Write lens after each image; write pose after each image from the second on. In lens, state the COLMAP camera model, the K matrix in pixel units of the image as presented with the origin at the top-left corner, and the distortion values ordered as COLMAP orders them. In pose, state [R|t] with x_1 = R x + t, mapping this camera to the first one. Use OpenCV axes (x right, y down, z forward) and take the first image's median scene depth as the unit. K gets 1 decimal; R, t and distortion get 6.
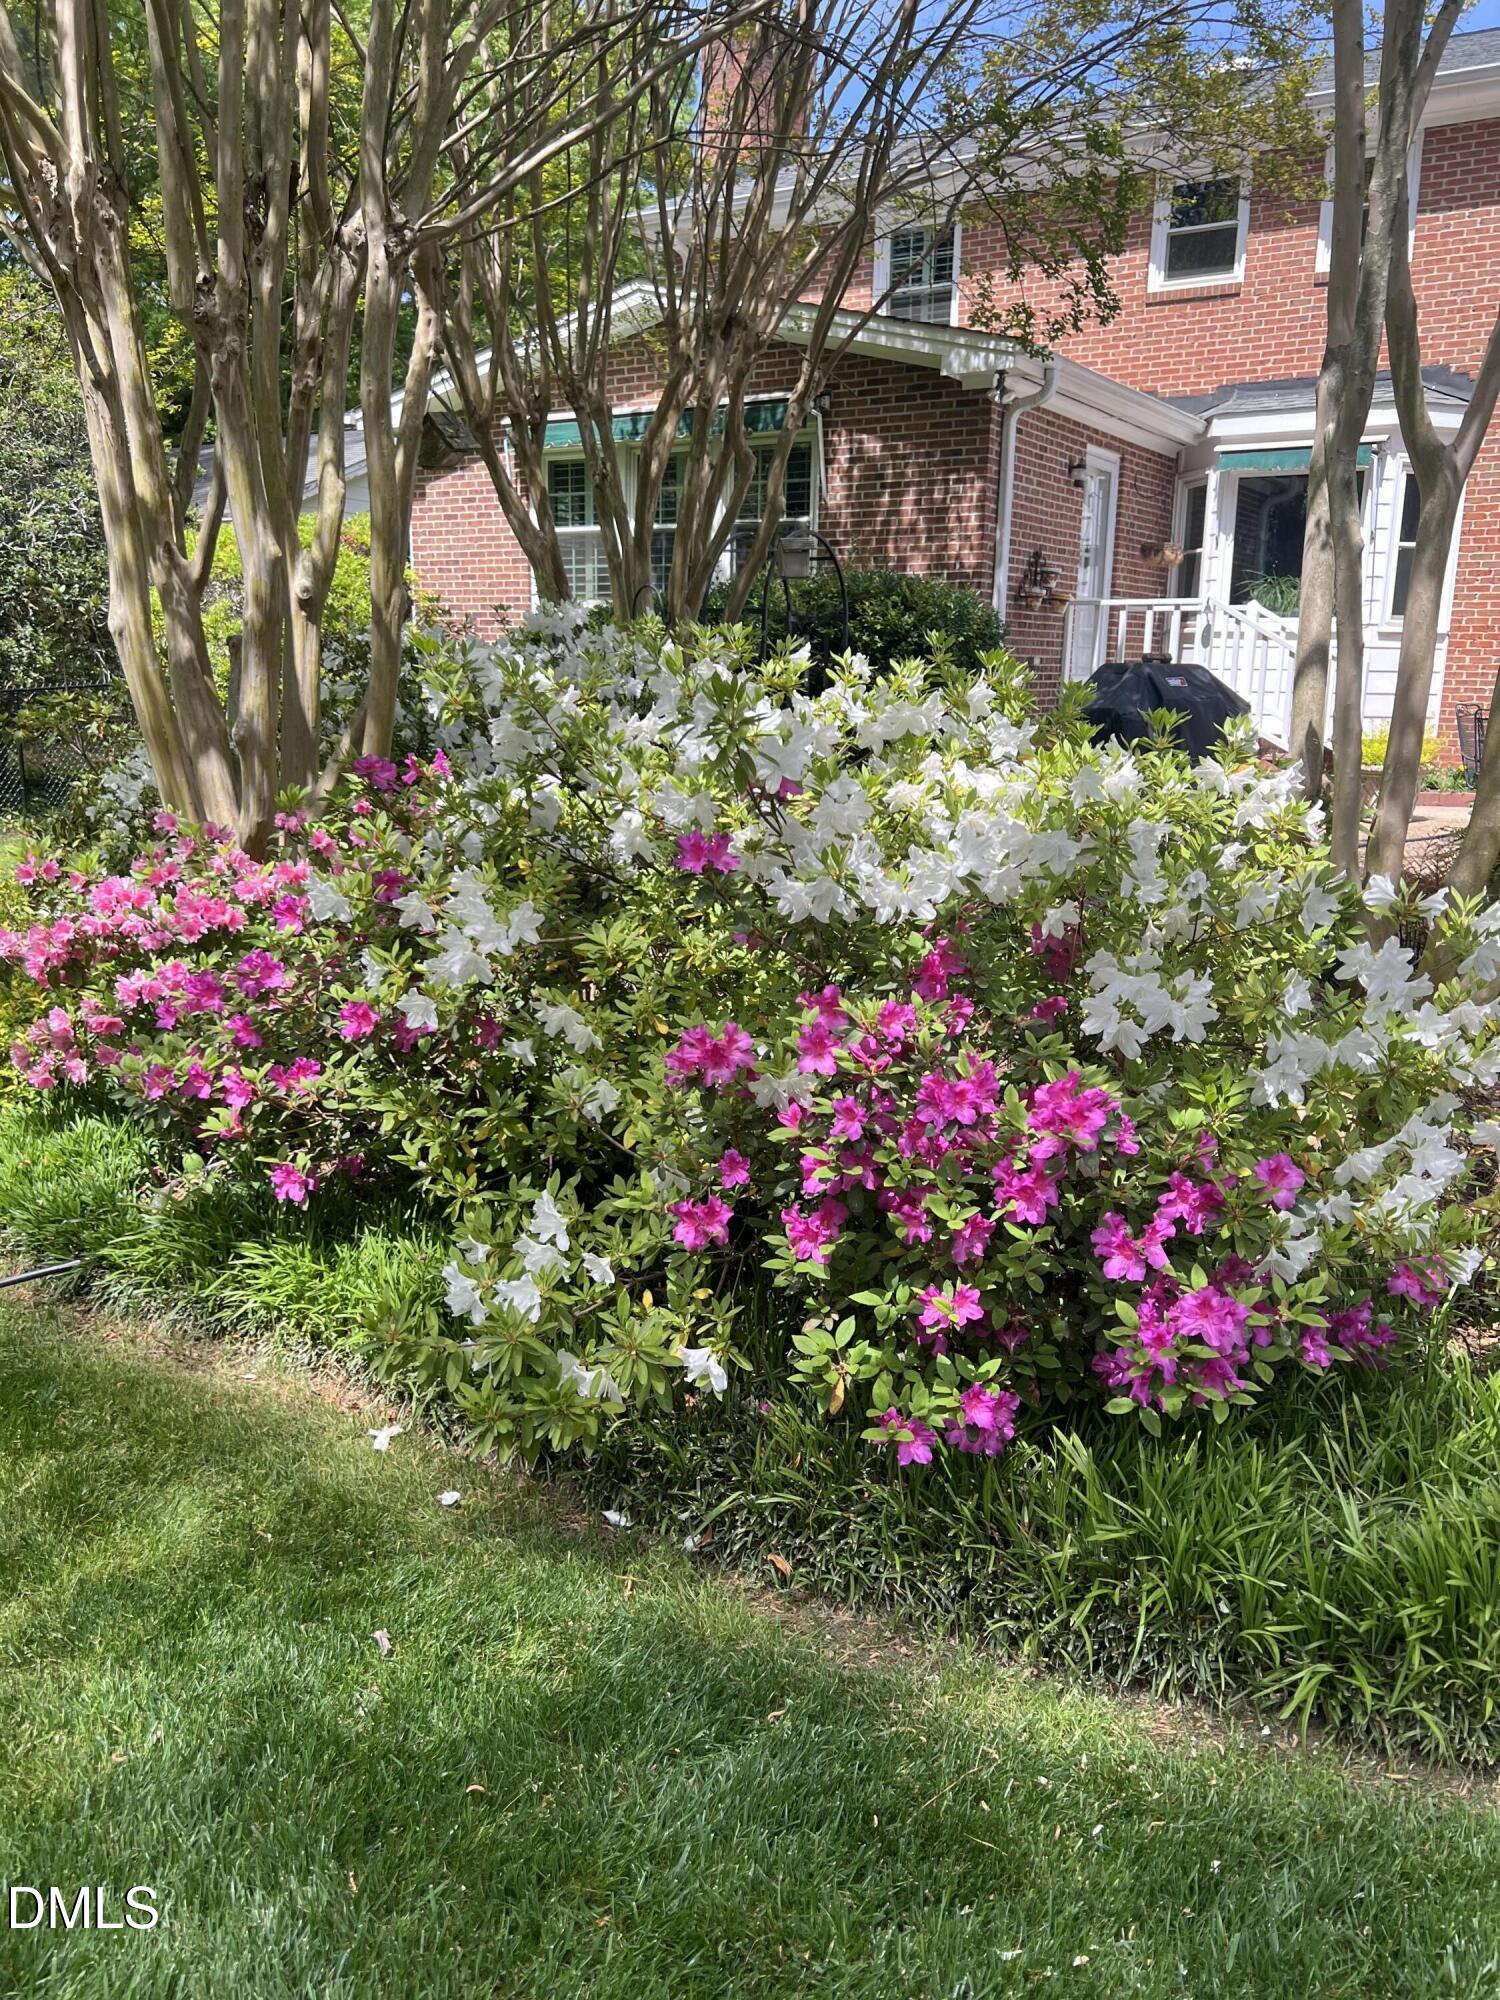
lens RADIAL K [[1526.1, 0, 745.0], [0, 1526.1, 995.3], [0, 0, 1]] dist [0.040614, -0.051952]
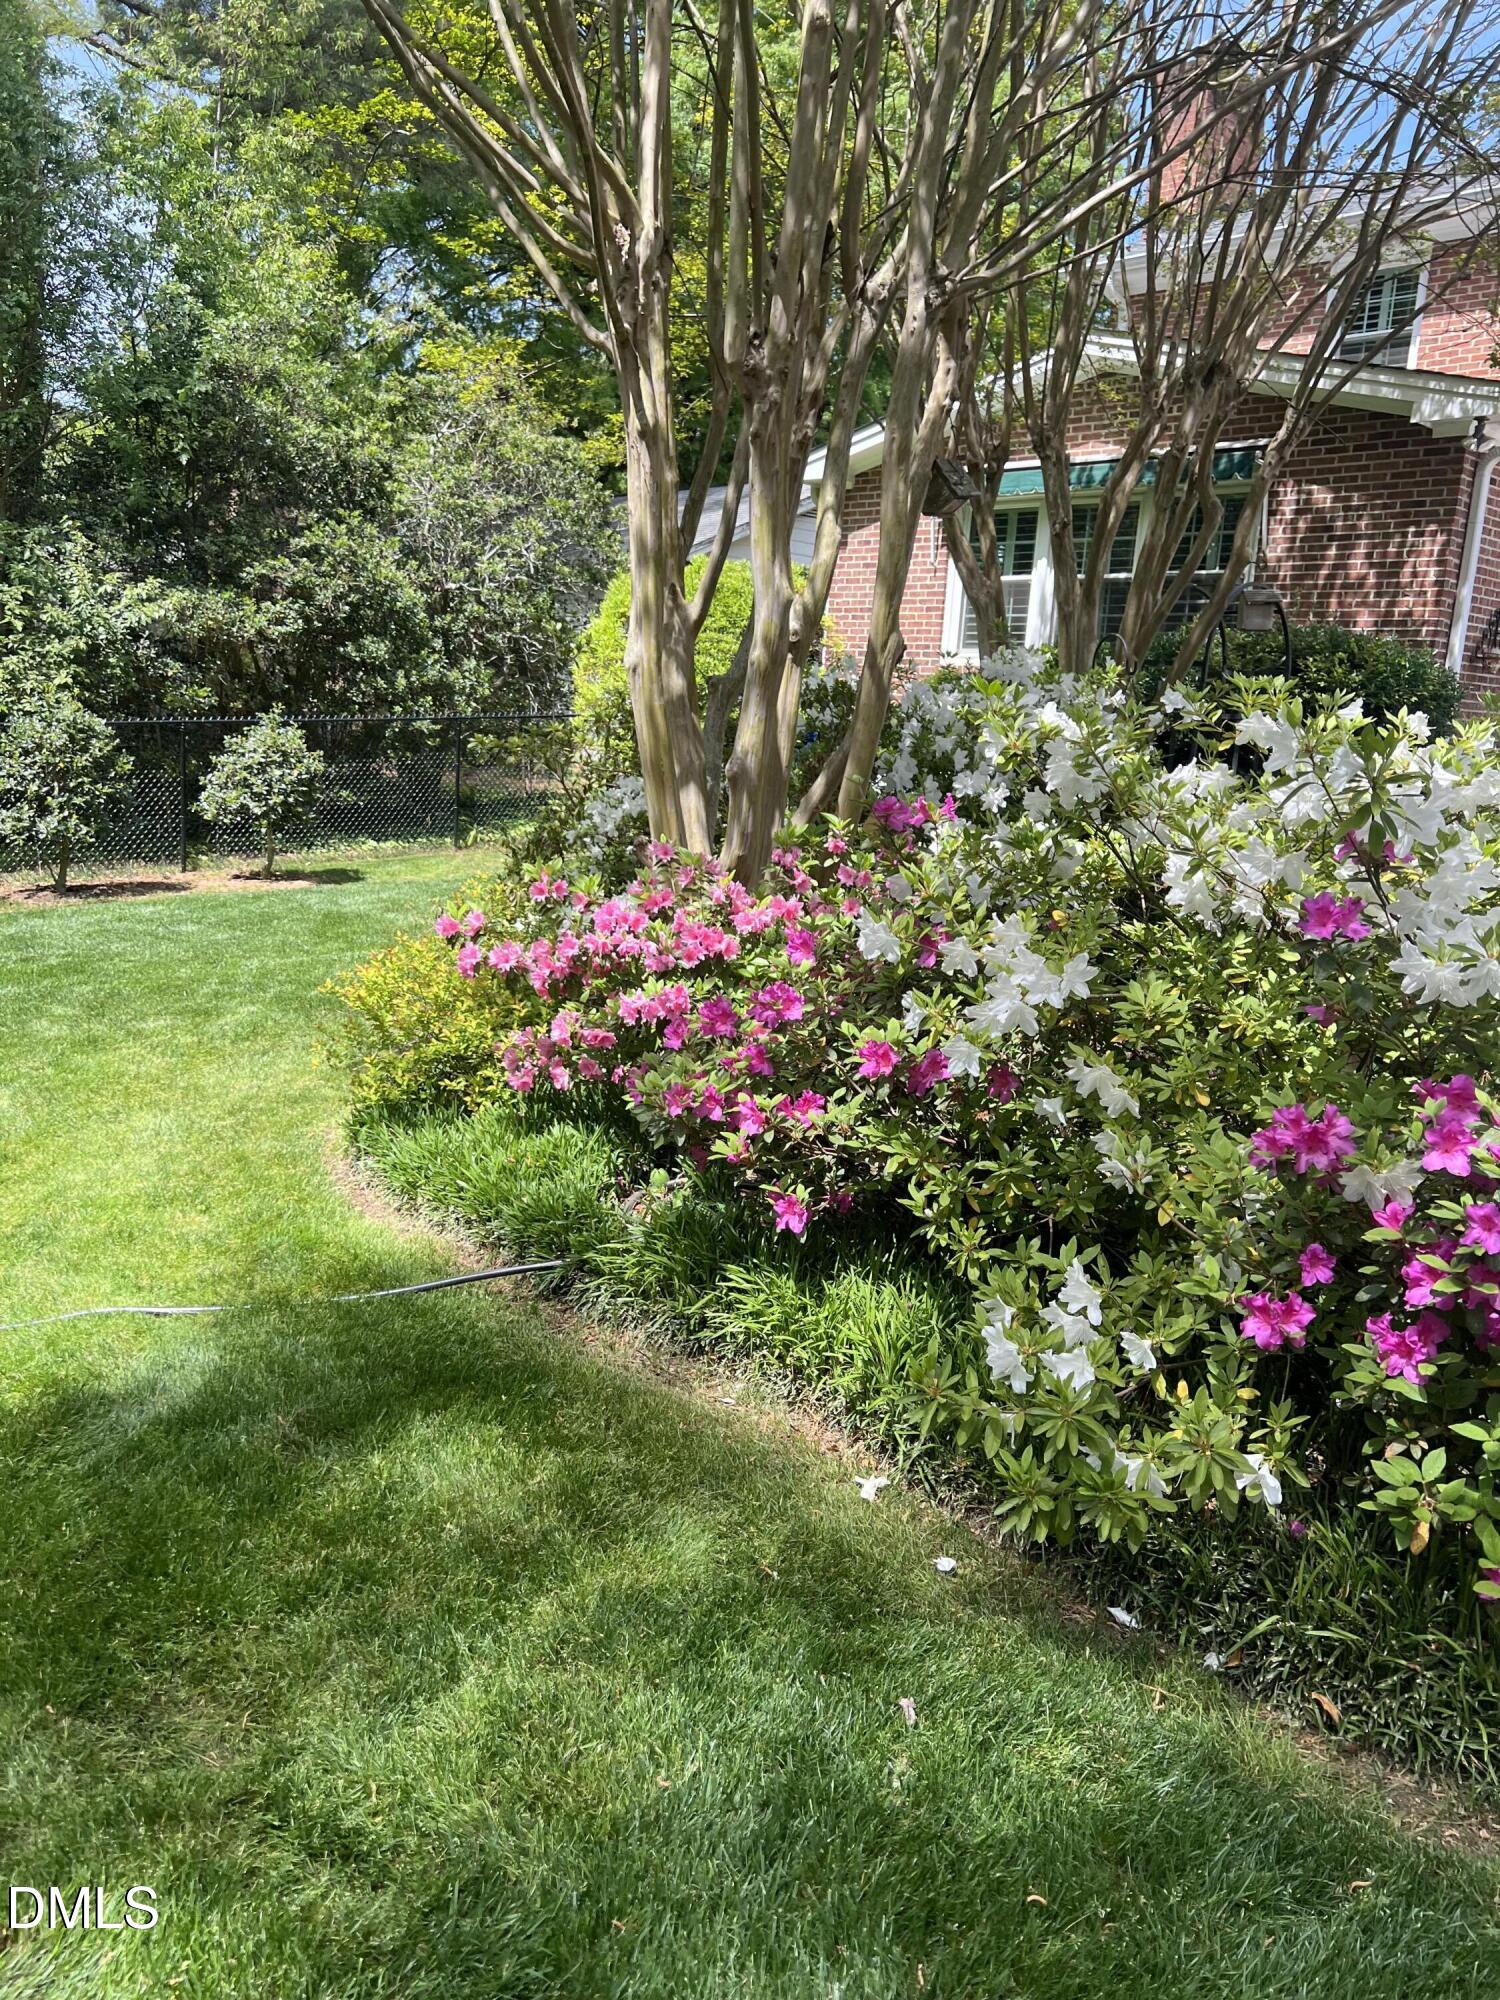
lens RADIAL K [[1526.1, 0, 735.9], [0, 1526.1, 984.8], [0, 0, 1]] dist [0.040614, -0.051952]
pose [[0.966928, 0.081242, -0.241766, -0.101227], [-0.089919, 0.995634, -0.025057, 0.000640], [0.238675, 0.045968, 0.970011, 0.012260]]
